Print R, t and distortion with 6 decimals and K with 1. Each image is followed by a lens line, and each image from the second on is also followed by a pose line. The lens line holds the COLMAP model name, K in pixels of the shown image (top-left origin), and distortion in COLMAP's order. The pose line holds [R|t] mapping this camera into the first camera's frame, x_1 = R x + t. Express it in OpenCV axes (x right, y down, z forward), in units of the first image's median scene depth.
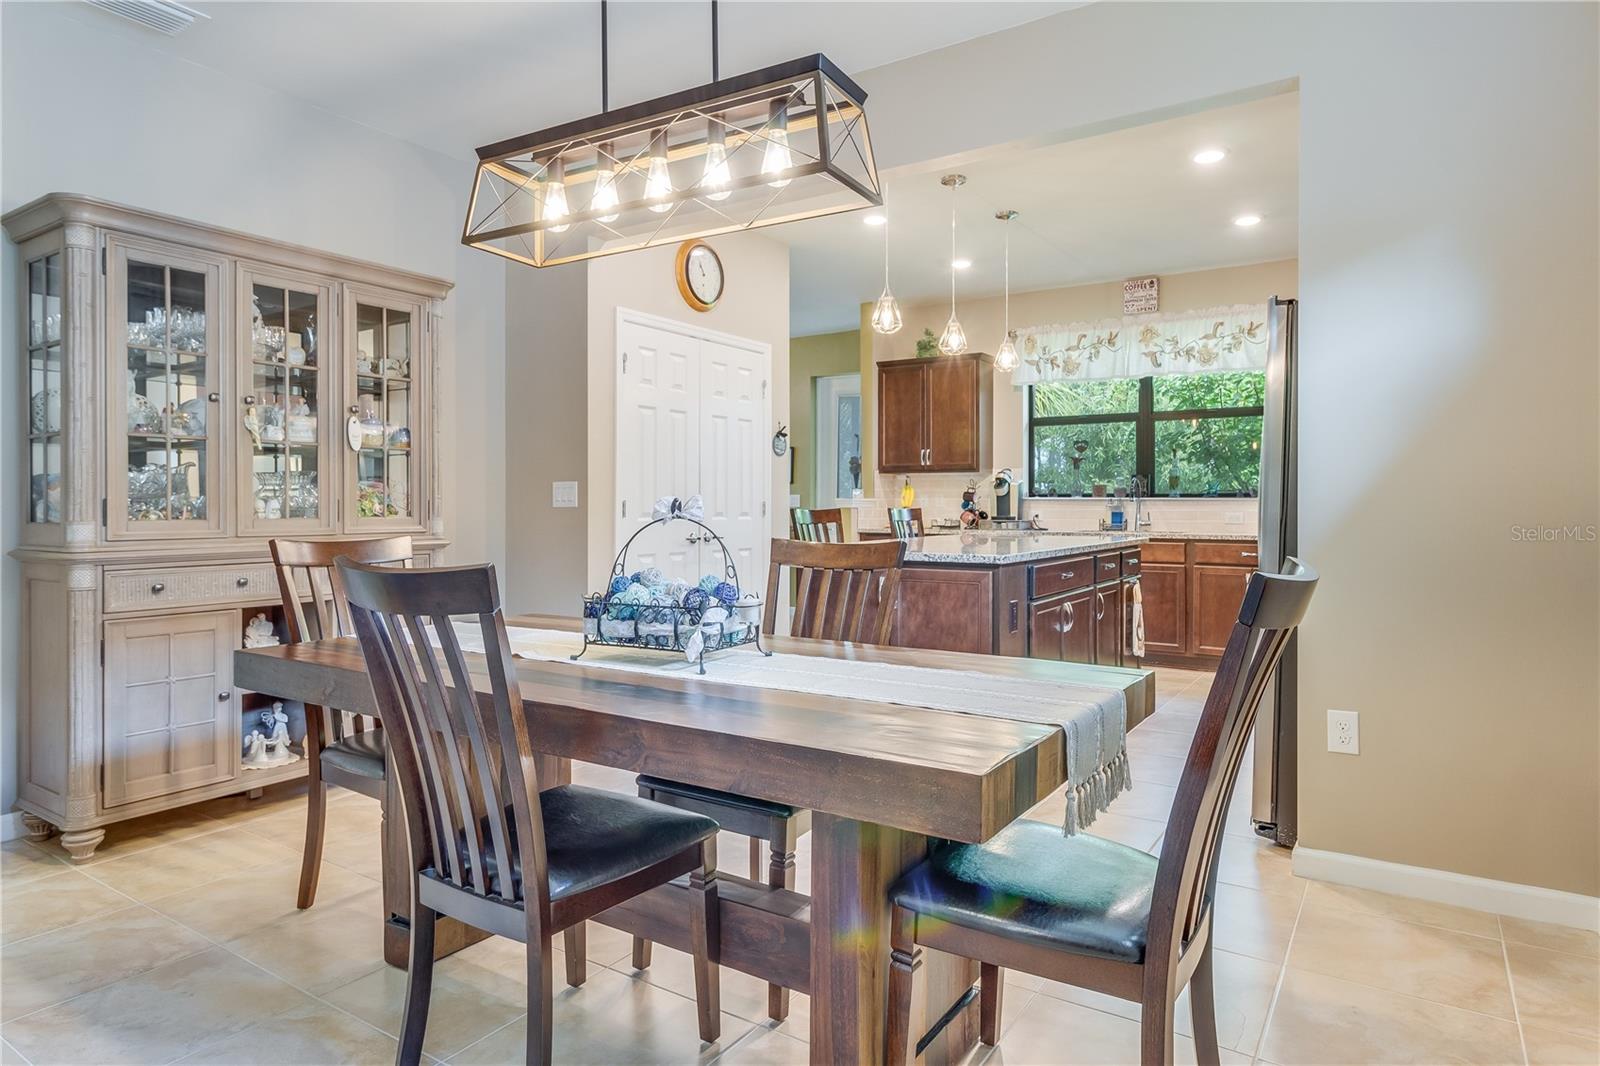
lens RADIAL K [[936.4, 0, 803.2], [0, 936.4, 516.3], [0, 0, 1]] dist [0.002845, -0.000043]
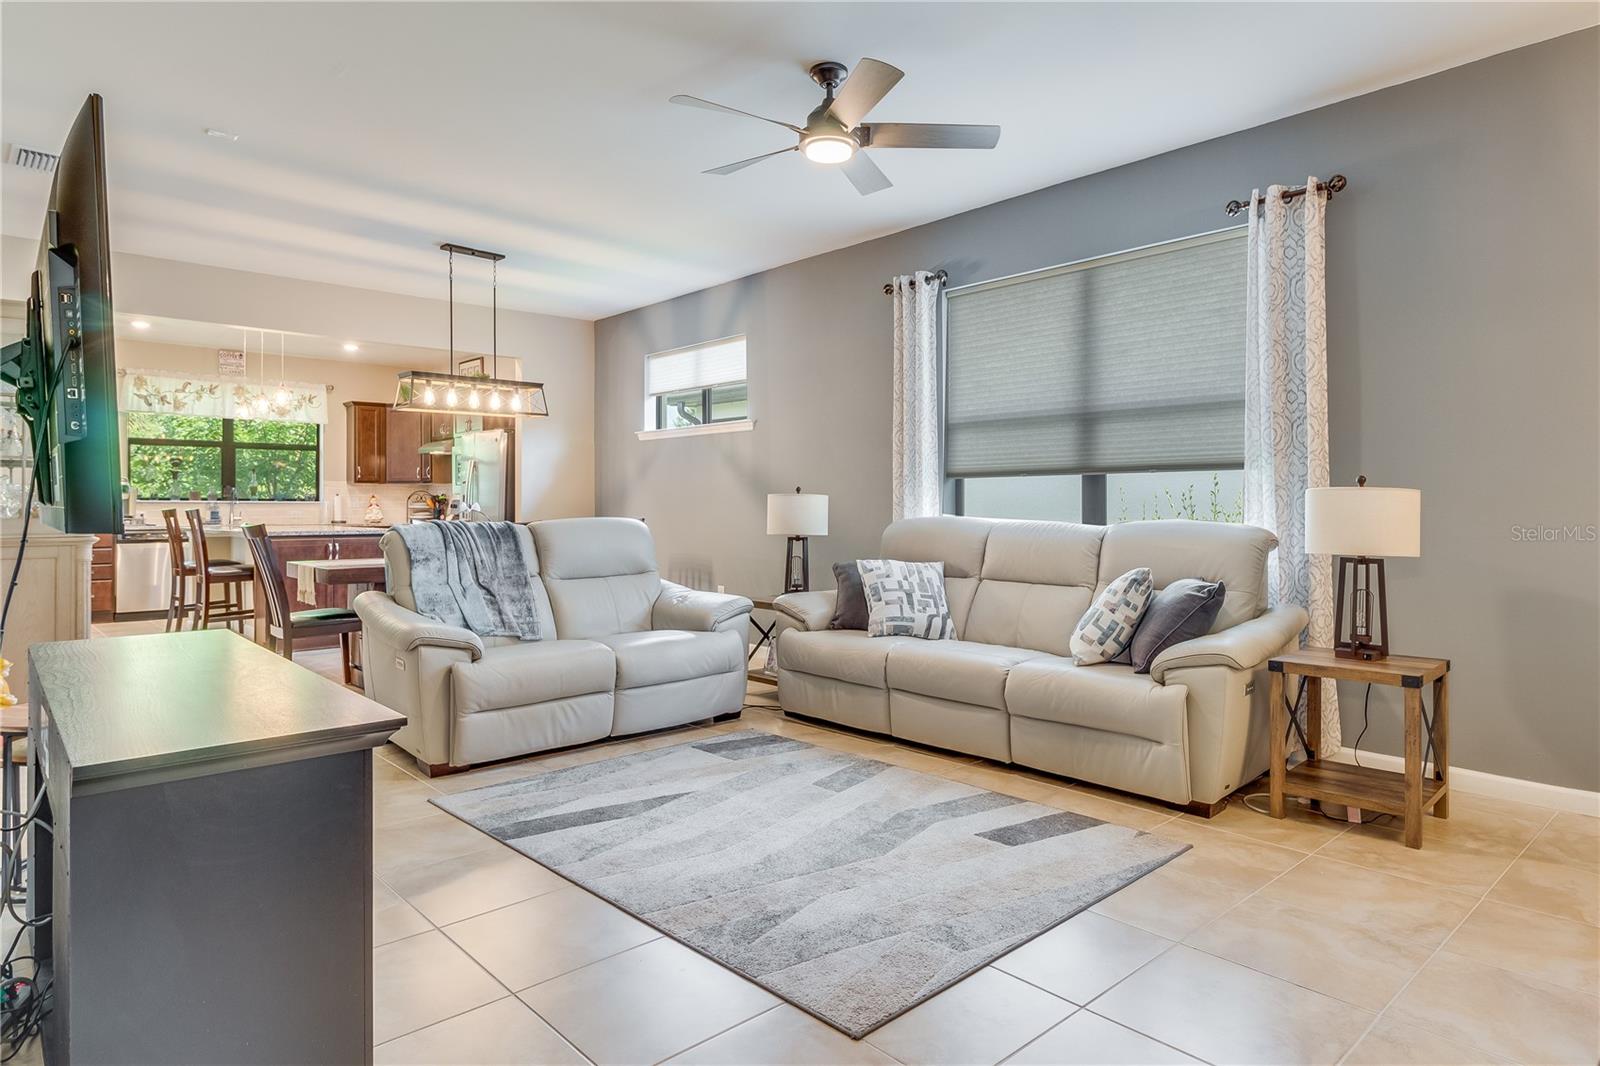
lens RADIAL K [[936.4, 0, 805.7], [0, 936.4, 501.8], [0, 0, 1]] dist [0.002845, -0.000043]
pose [[0.257206, 0.003366, 0.966351, -0.802315], [0.012721, 0.999895, -0.006869, 0.002043], [-0.966273, 0.014060, 0.257137, -0.227447]]
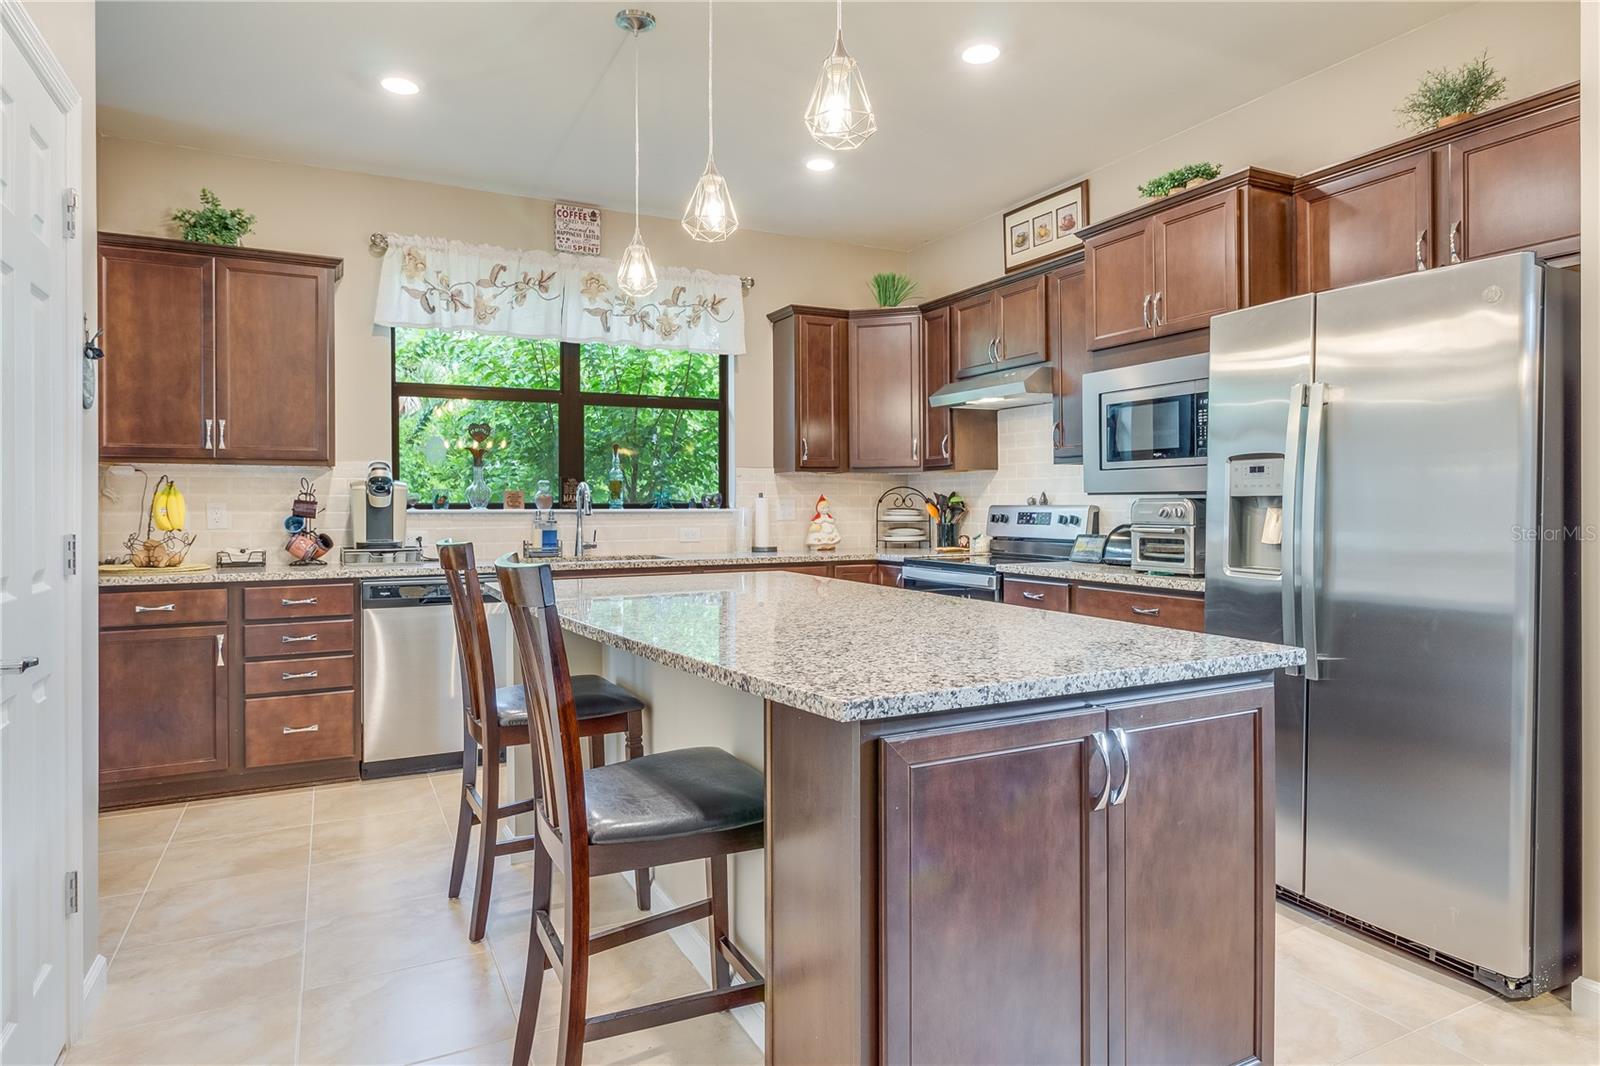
lens RADIAL K [[936.4, 0, 810.9], [0, 936.4, 507.3], [0, 0, 1]] dist [0.002845, -0.000043]
pose [[0.496853, -0.005186, 0.867819, -0.173741], [0.012980, 0.999915, -0.001456, -0.017936], [-0.867738, 0.011988, 0.496877, 0.481682]]
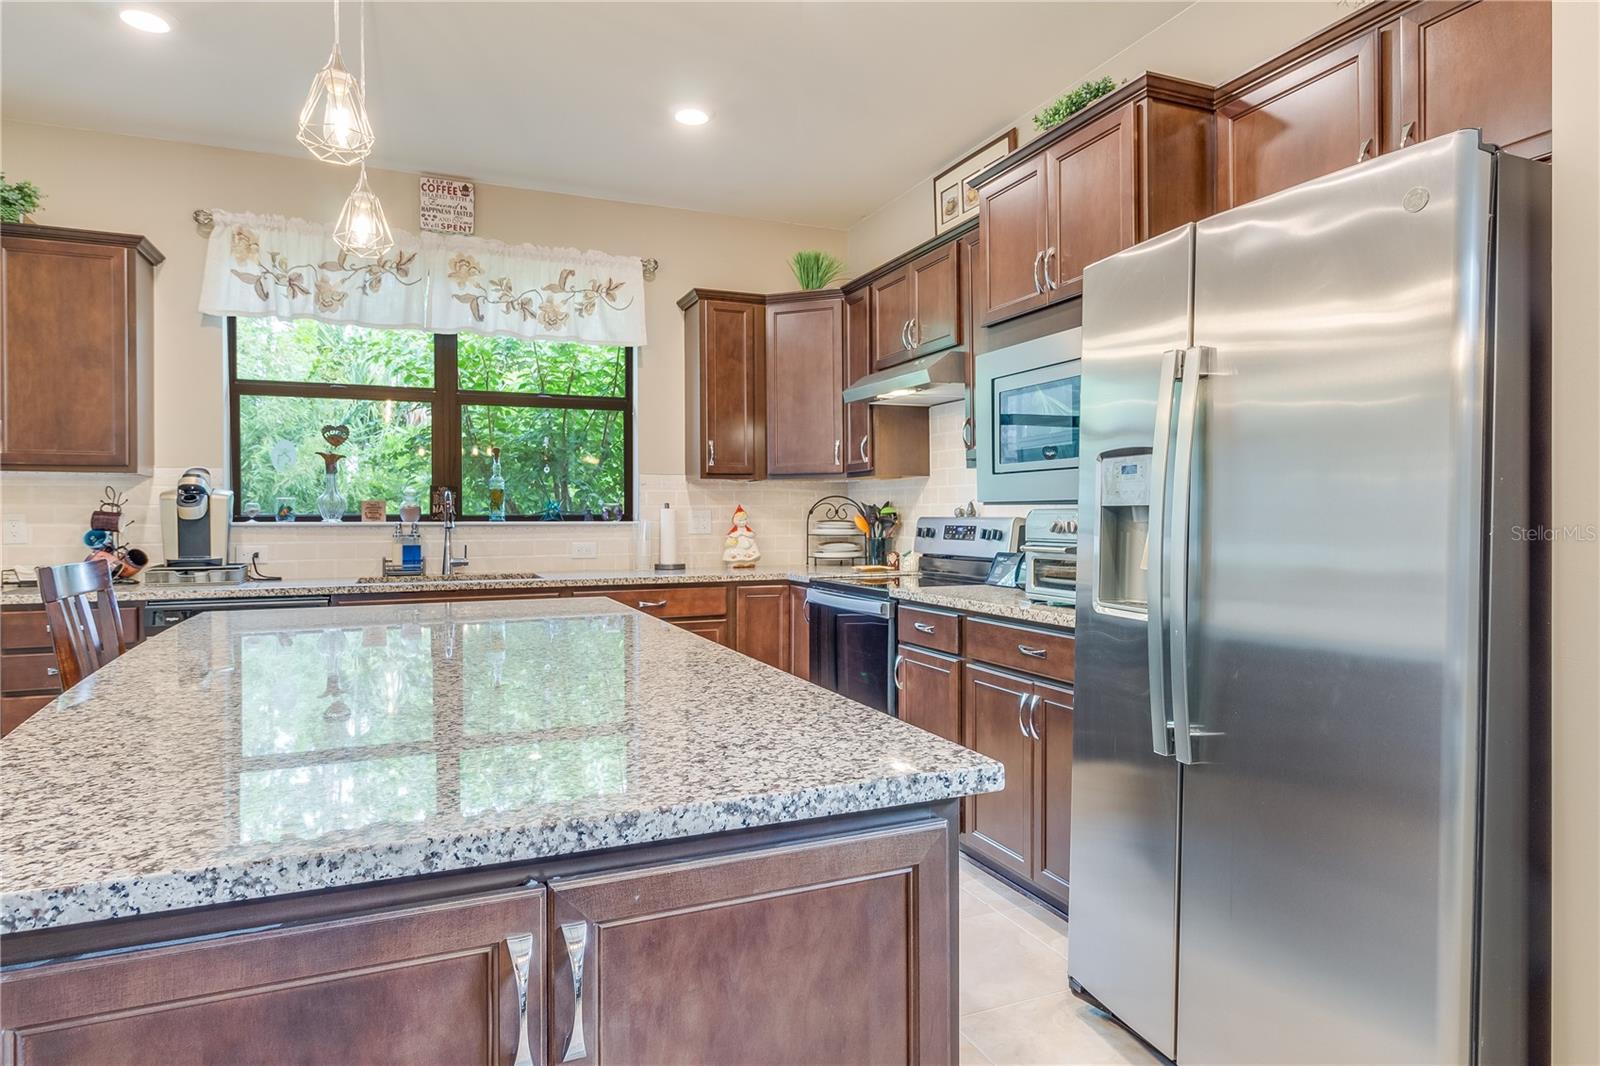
lens RADIAL K [[936.4, 0, 813.7], [0, 936.4, 516.6], [0, 0, 1]] dist [0.002845, -0.000043]
pose [[0.553876, -0.003678, 0.832591, -0.032481], [0.012627, 0.999912, -0.003983, -0.017577], [-0.832503, 0.012720, 0.553874, 0.434983]]
